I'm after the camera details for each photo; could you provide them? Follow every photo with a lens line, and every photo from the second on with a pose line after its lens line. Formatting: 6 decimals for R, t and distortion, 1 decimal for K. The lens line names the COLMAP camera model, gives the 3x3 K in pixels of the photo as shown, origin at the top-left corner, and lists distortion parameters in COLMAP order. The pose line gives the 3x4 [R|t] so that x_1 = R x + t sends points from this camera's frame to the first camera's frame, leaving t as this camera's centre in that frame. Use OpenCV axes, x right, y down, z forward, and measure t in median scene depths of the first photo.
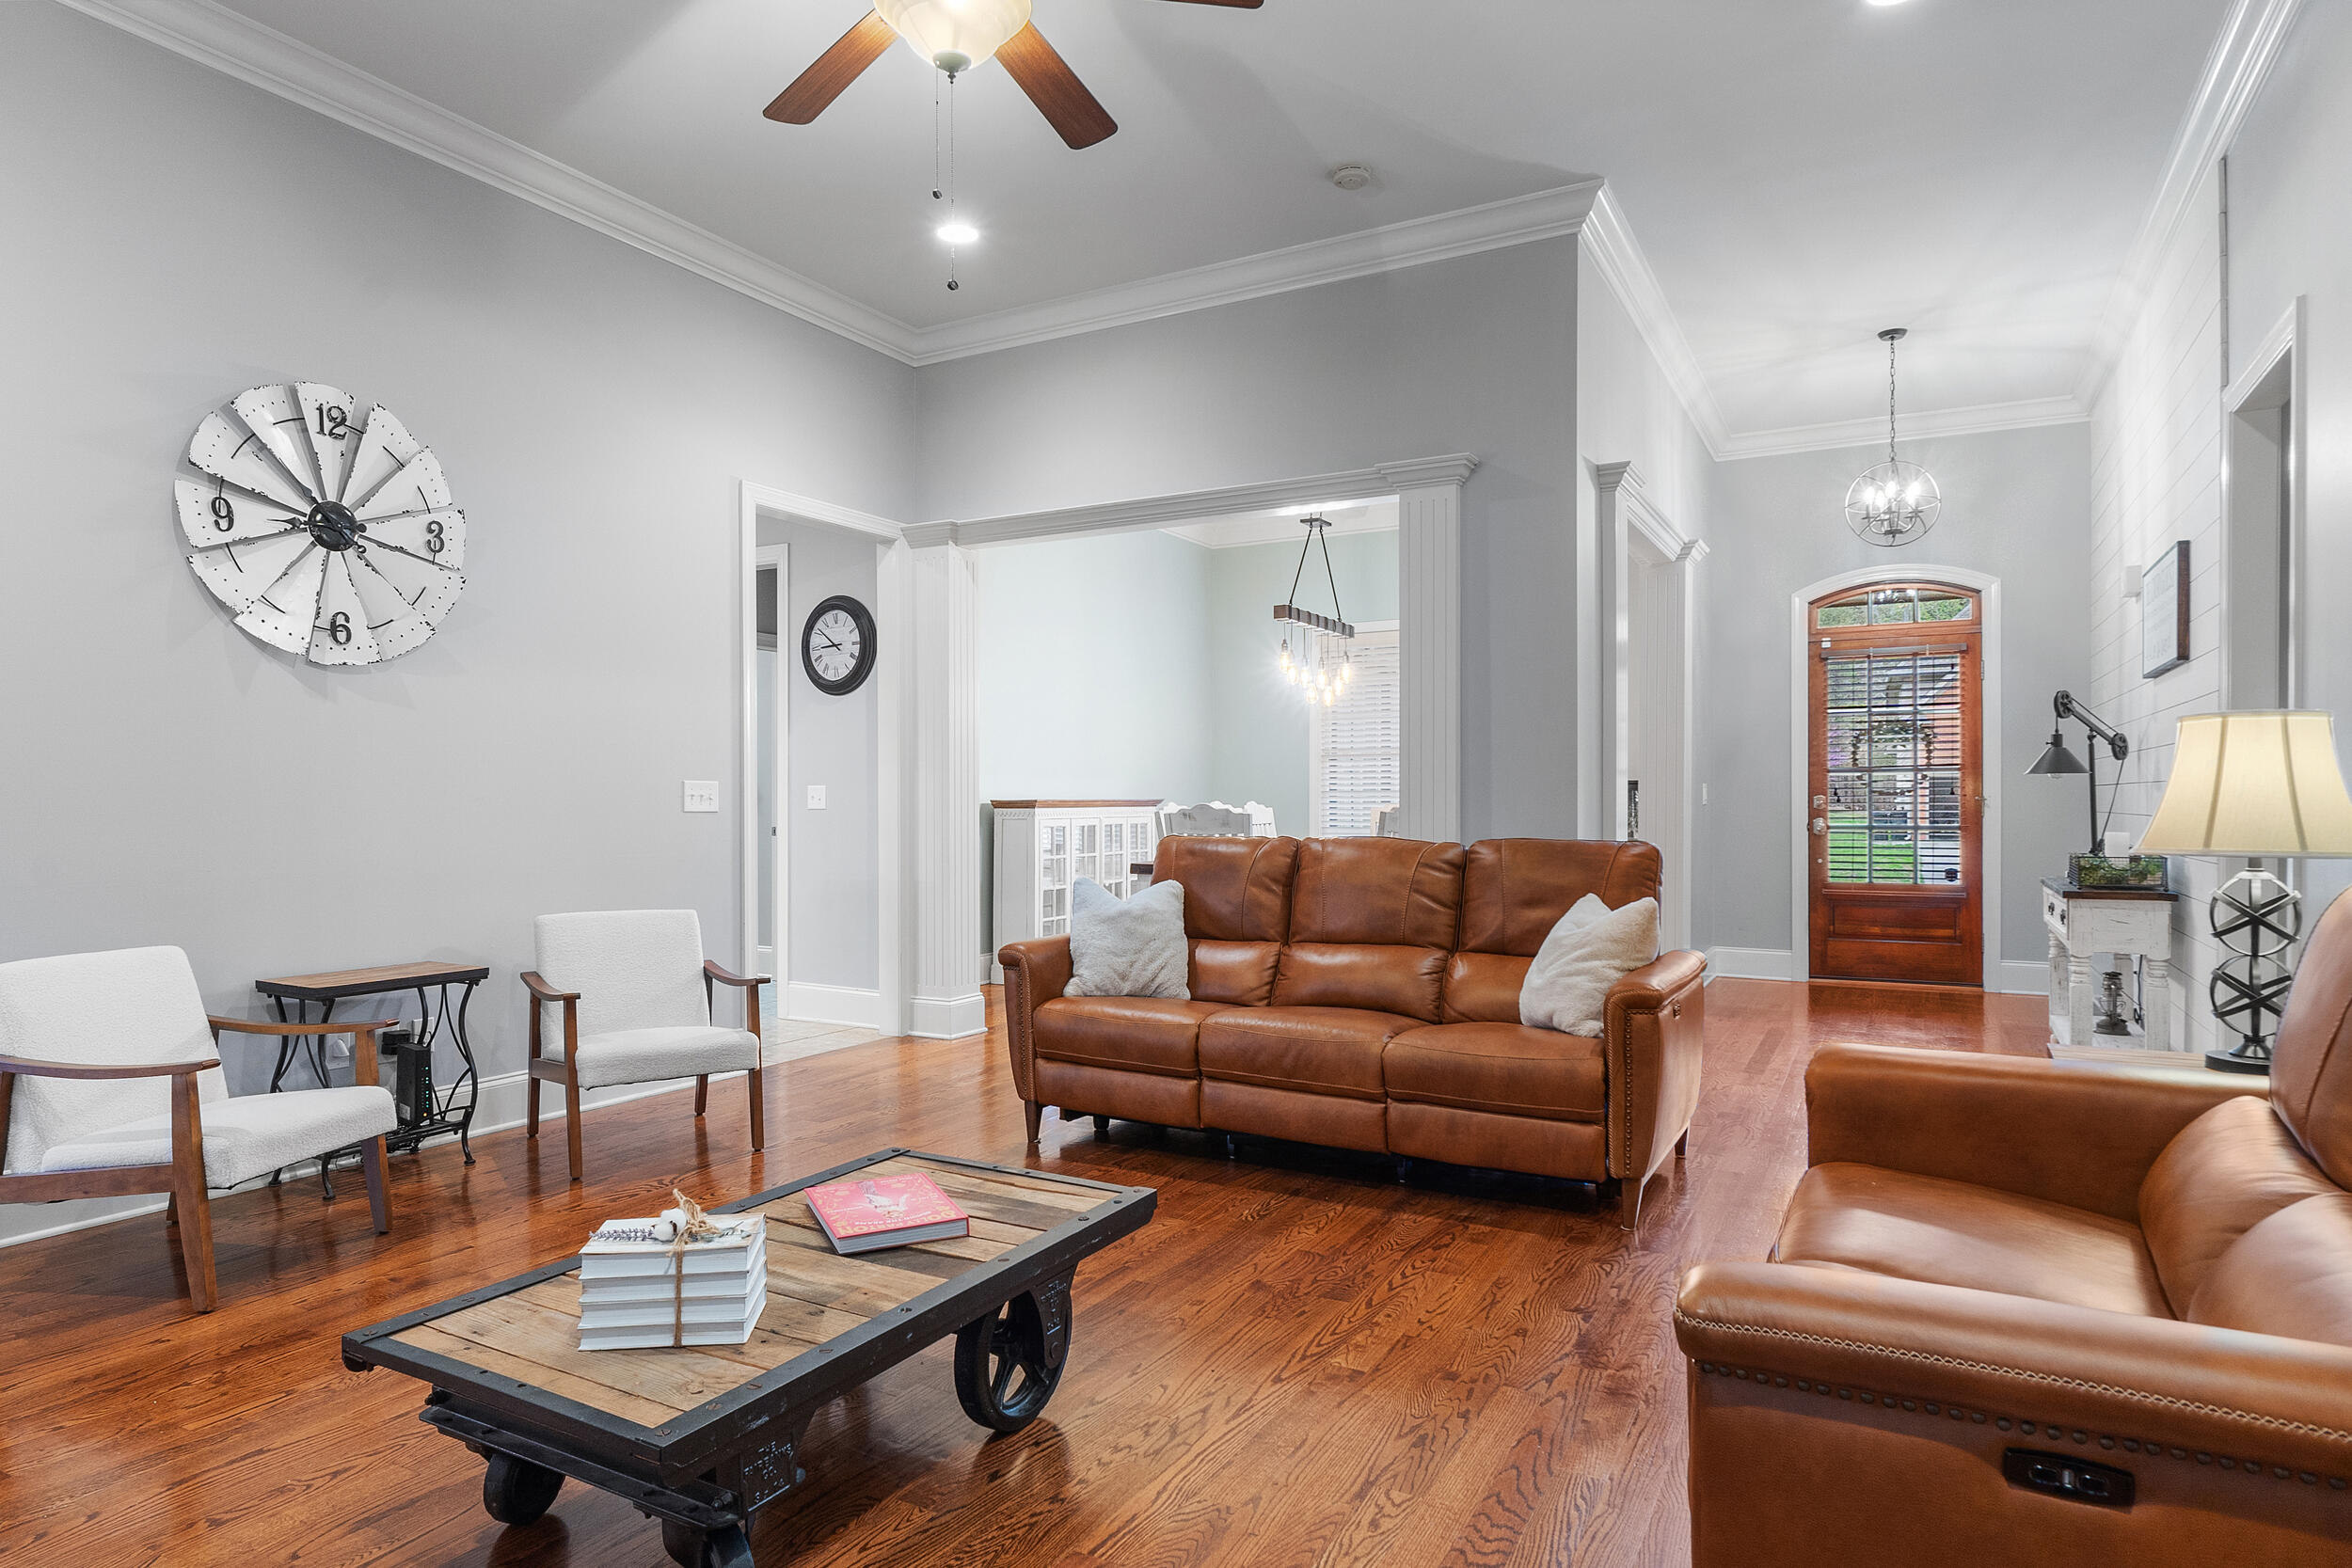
lens RADIAL K [[1364.4, 0, 1171.5], [0, 1364.4, 776.3], [0, 0, 1]] dist [-0.000641, -0.003902]
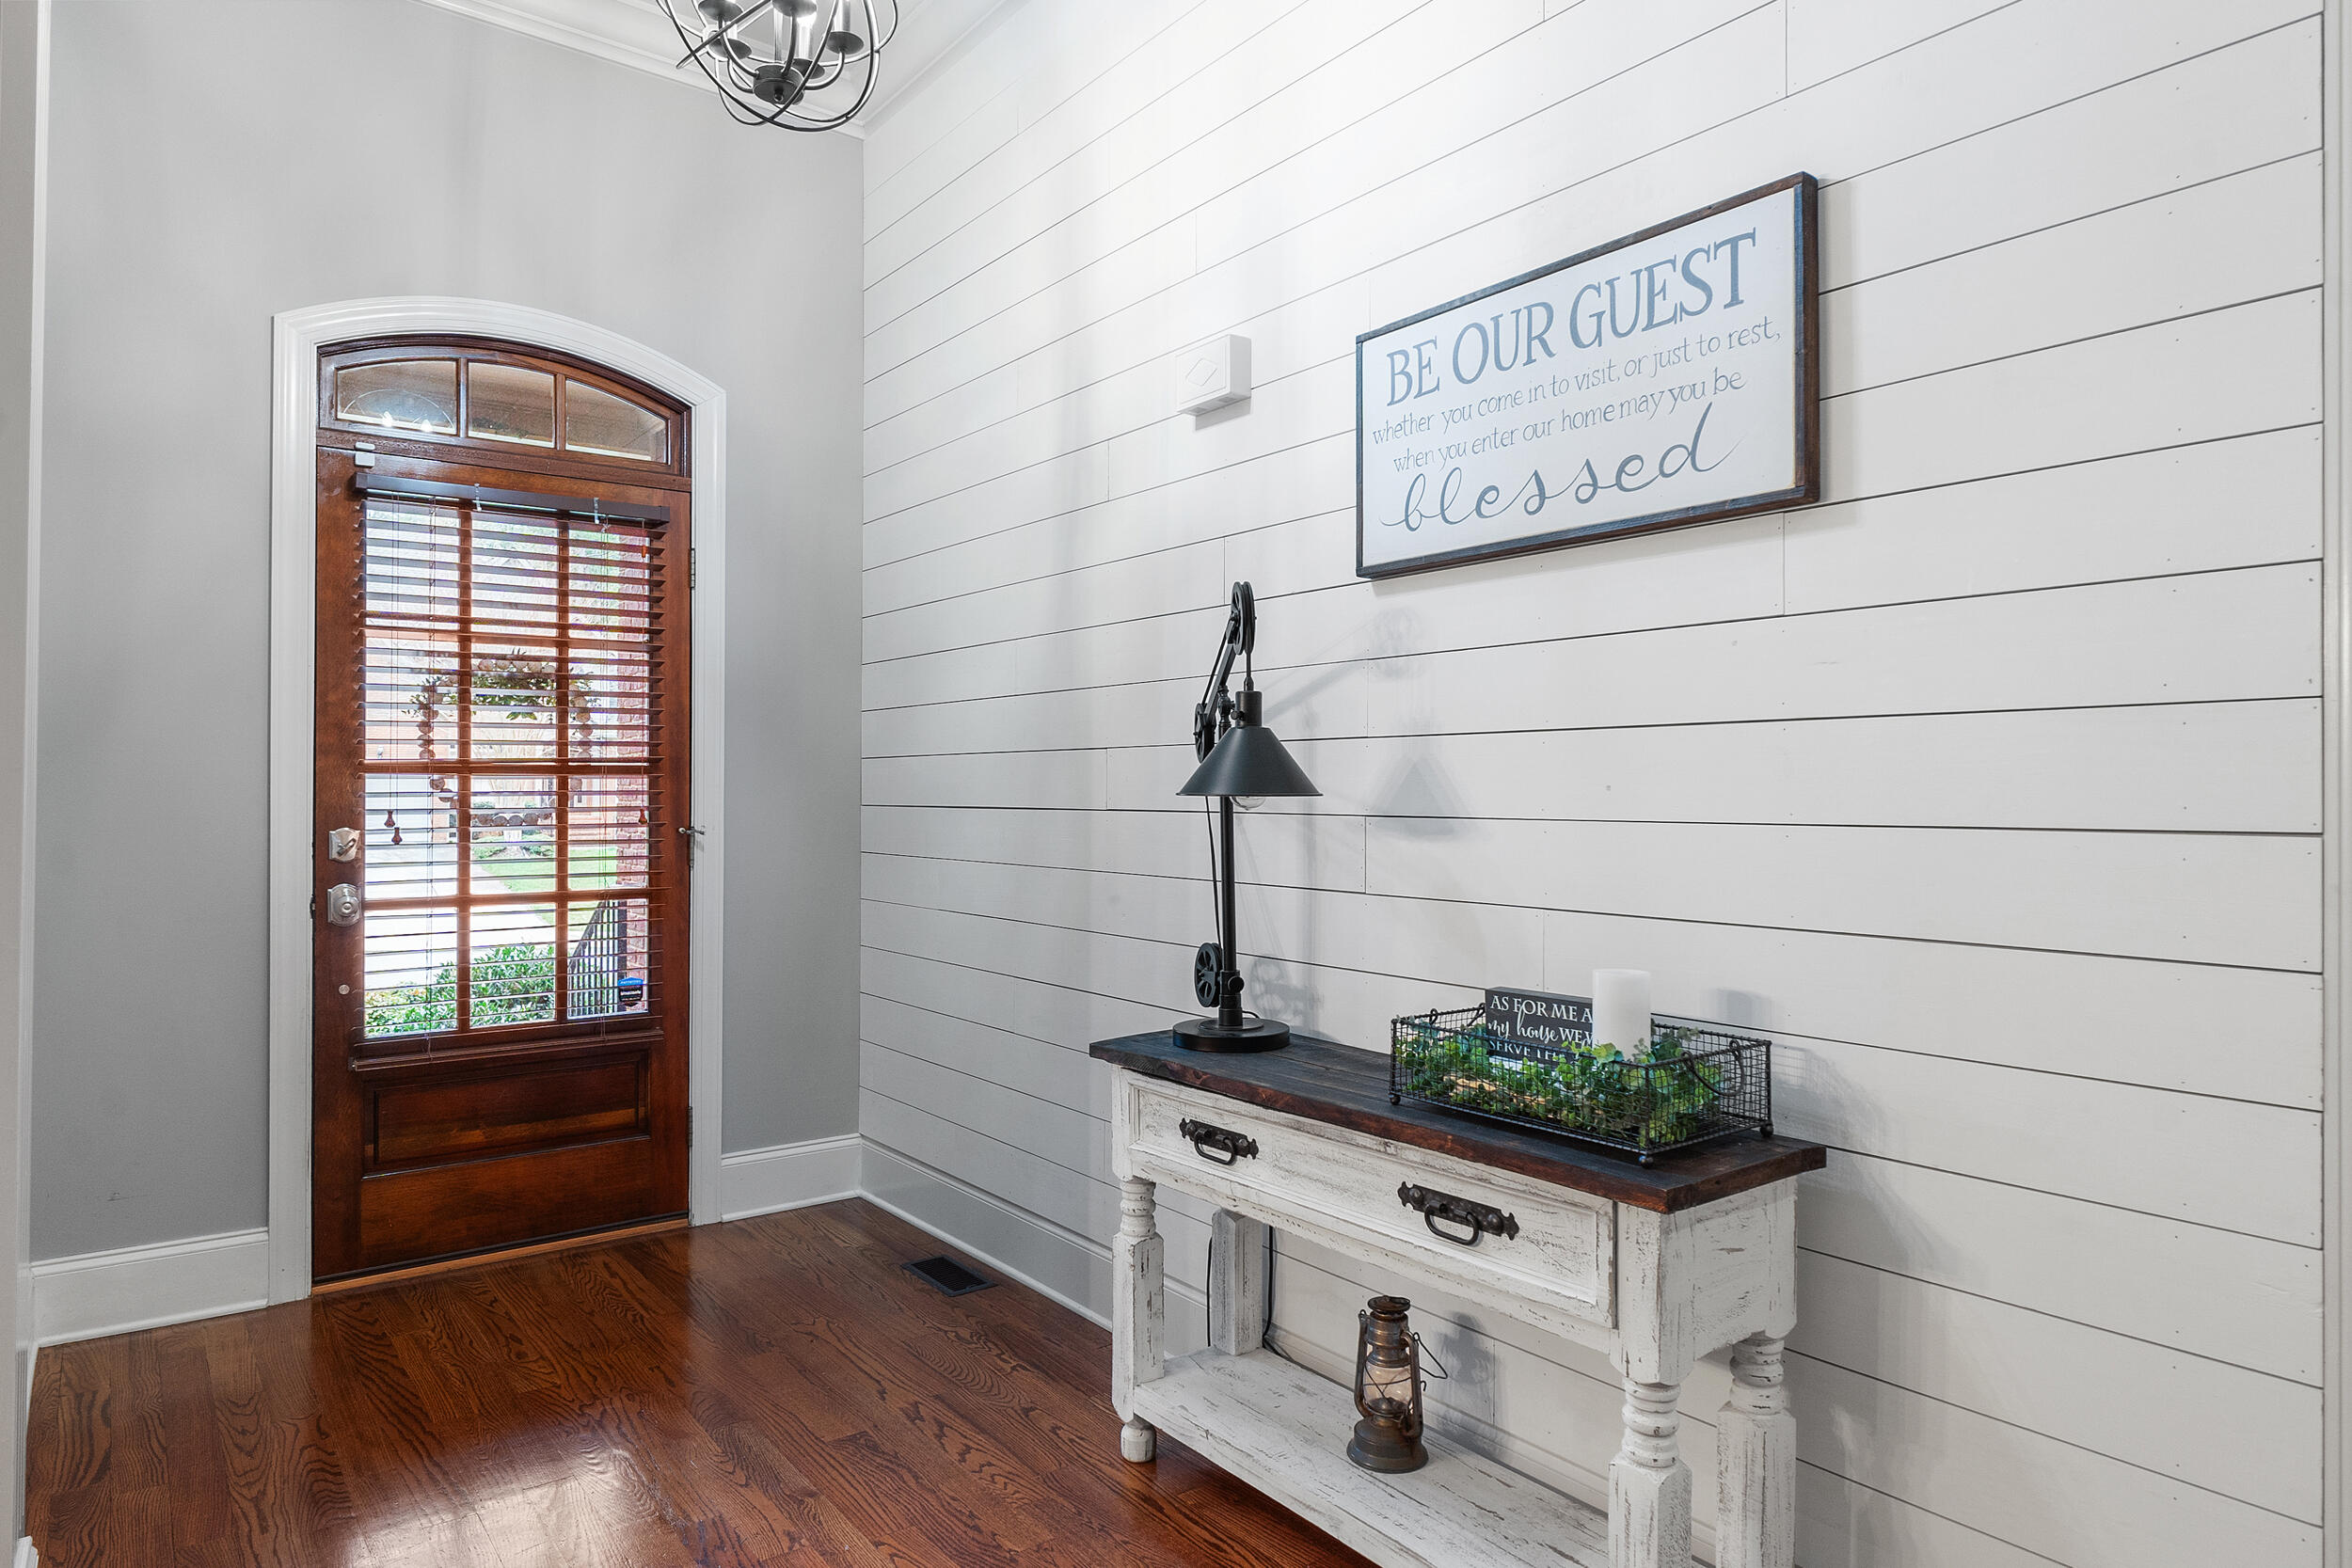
lens RADIAL K [[1419.5, 0, 1176.0], [0, 1419.5, 784.0], [0, 0, 1]] dist [0.000492, 0.000117]
pose [[0.407414, 0.004272, 0.913233, 0.192068], [-0.013229, 0.999912, 0.001225, -0.003069], [-0.913148, -0.012580, 0.407435, 0.608751]]
